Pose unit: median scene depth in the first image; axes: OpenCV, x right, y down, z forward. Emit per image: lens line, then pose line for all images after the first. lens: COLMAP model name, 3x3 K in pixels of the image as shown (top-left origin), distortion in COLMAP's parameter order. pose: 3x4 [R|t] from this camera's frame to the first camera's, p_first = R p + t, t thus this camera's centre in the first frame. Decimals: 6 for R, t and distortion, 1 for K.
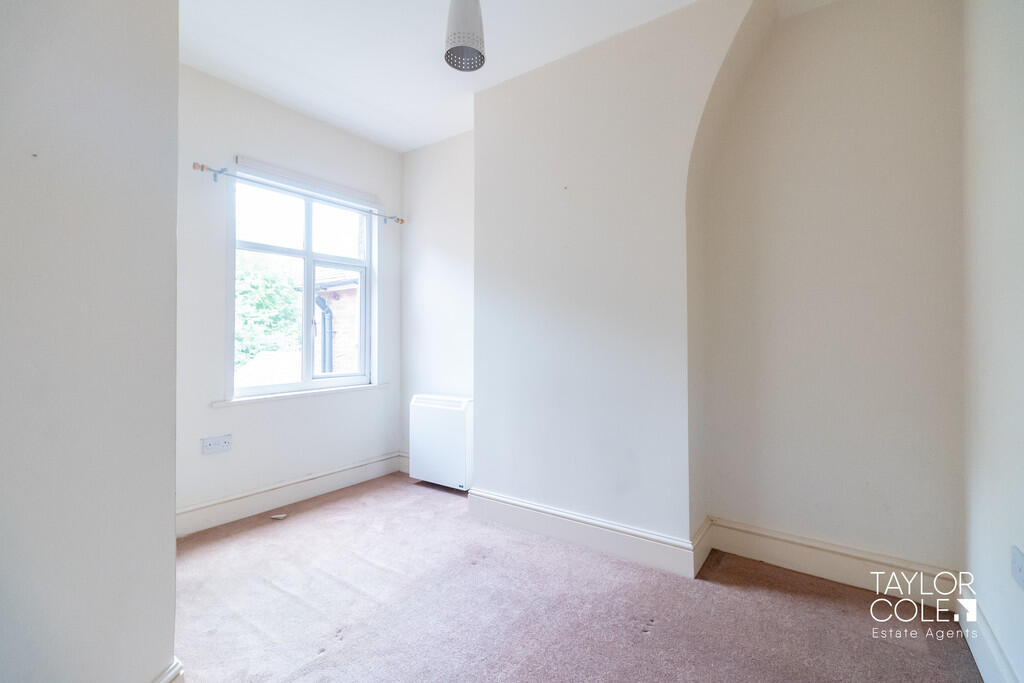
lens RADIAL K [[452.3, 0, 509.6], [0, 452.3, 340.0], [0, 0, 1]] dist [-0.001485, 0.000091]
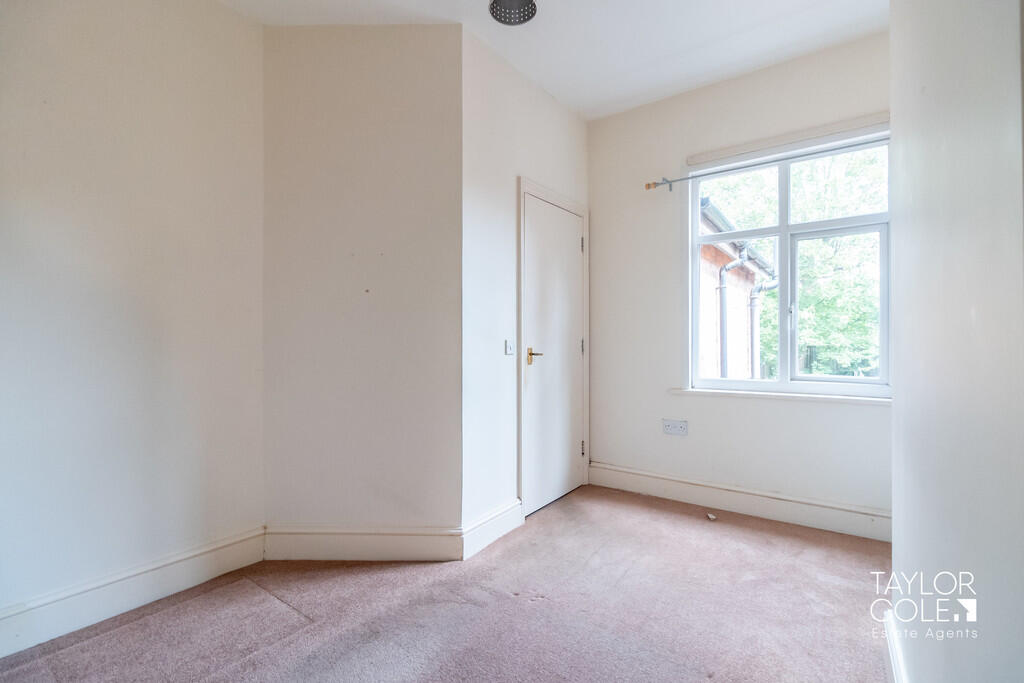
lens RADIAL K [[452.3, 0, 509.4], [0, 452.3, 341.6], [0, 0, 1]] dist [-0.001485, 0.000091]
pose [[0.012107, 0.006929, -0.999903, 0.437423], [0.001861, 0.999974, 0.006952, 0.011562], [0.999925, -0.001945, 0.012094, 0.555946]]
